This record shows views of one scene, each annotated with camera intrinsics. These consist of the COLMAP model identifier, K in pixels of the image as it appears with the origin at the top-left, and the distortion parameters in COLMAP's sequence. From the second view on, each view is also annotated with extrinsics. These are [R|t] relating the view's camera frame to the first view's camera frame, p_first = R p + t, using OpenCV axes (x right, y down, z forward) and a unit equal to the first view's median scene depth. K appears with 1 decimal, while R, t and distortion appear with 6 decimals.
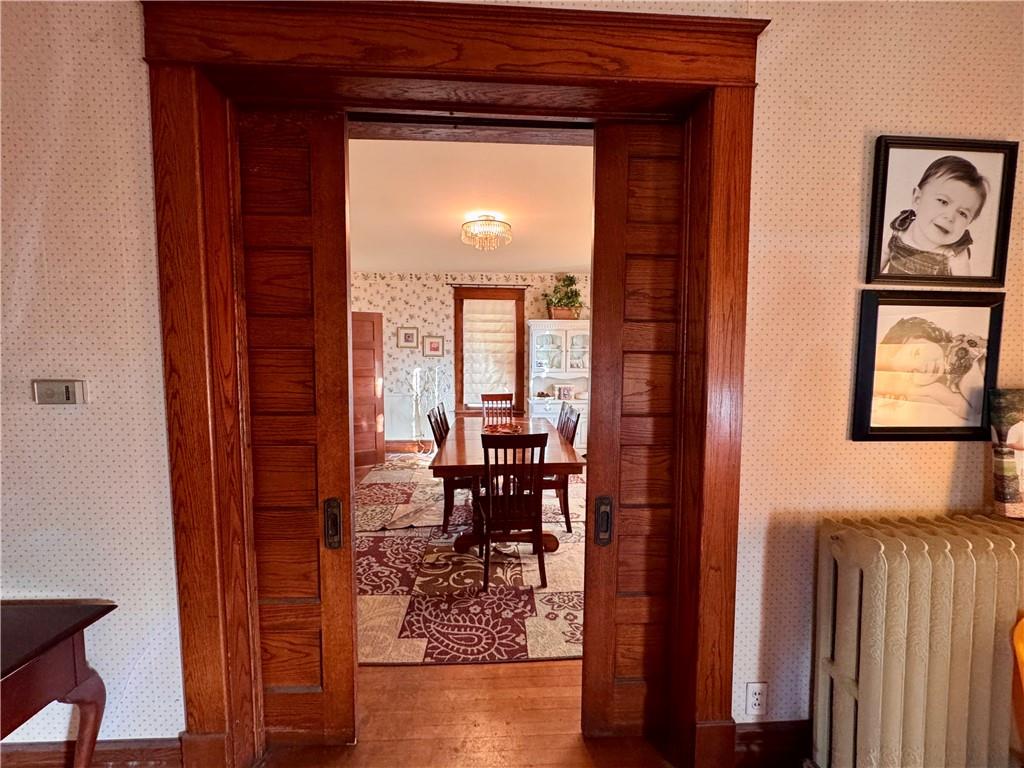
lens RADIAL K [[401.7, 0, 511.1], [0, 401.7, 381.4], [0, 0, 1]] dist [-0.004109, 0.000154]
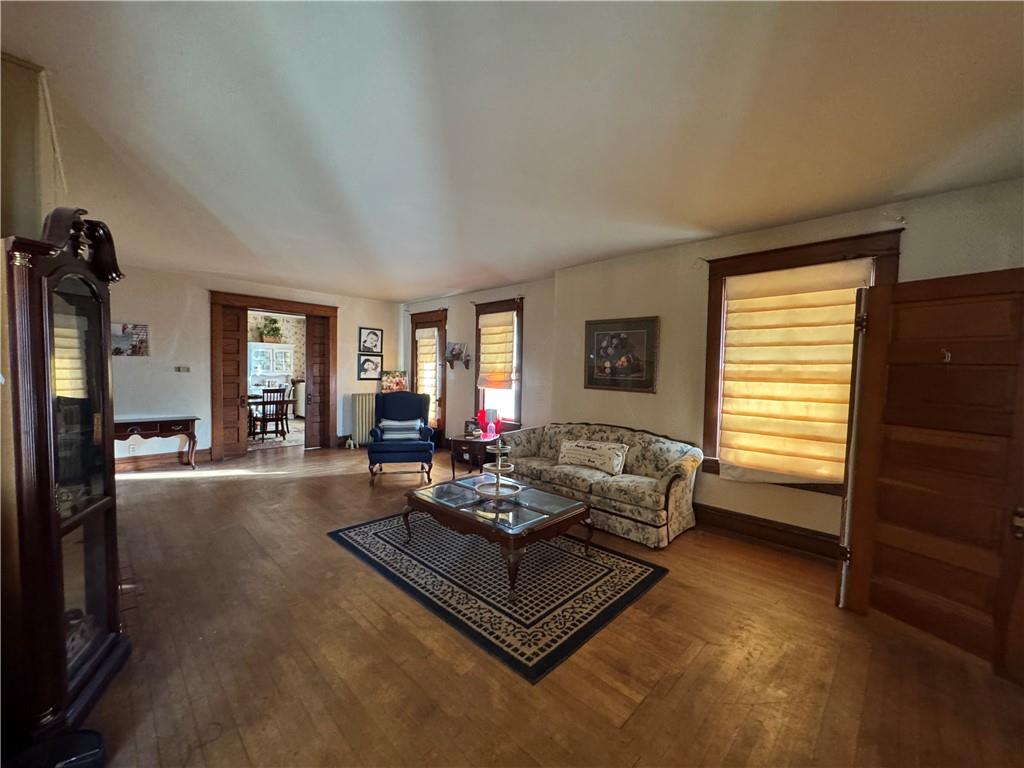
lens RADIAL K [[401.7, 0, 507.3], [0, 401.7, 385.8], [0, 0, 1]] dist [-0.004109, 0.000154]
pose [[0.726855, -0.017151, 0.686576, -0.486098], [0.023120, 0.999733, 0.000497, 0.089481], [-0.686401, 0.015513, 0.727058, -1.490182]]
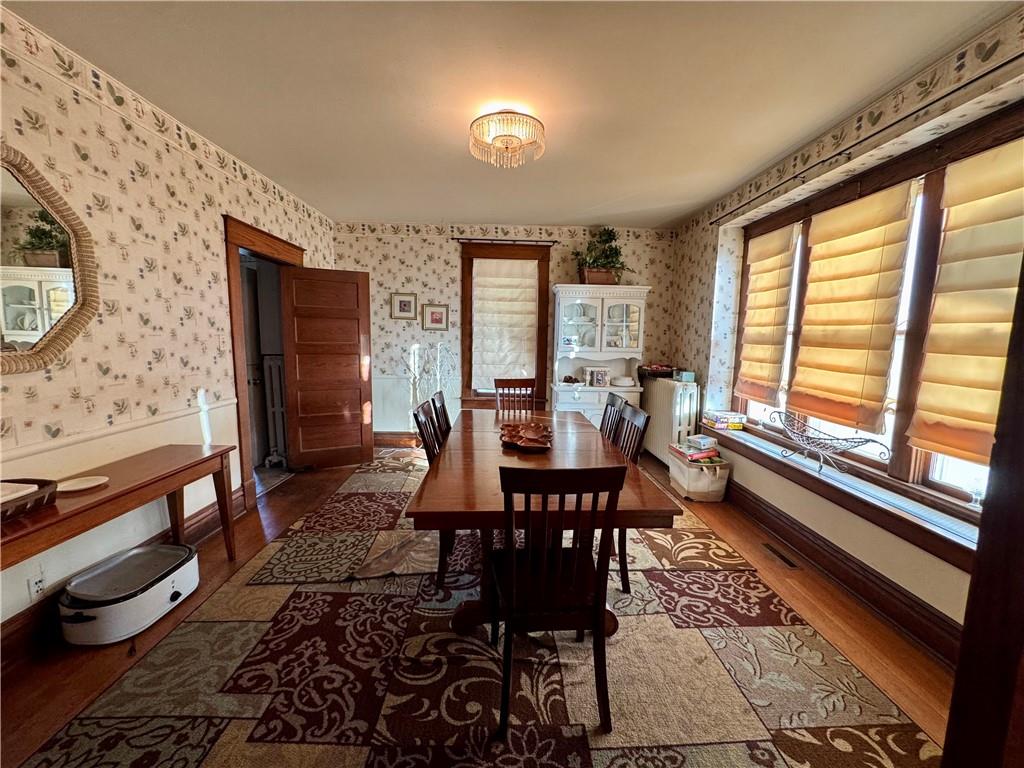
lens RADIAL K [[401.7, 0, 513.2], [0, 401.7, 382.2], [0, 0, 1]] dist [-0.004109, 0.000154]
pose [[0.999682, 0.016038, -0.019444, -0.028929], [-0.014989, 0.998485, 0.052941, -0.003504], [0.020264, -0.052633, 0.998408, 0.288606]]
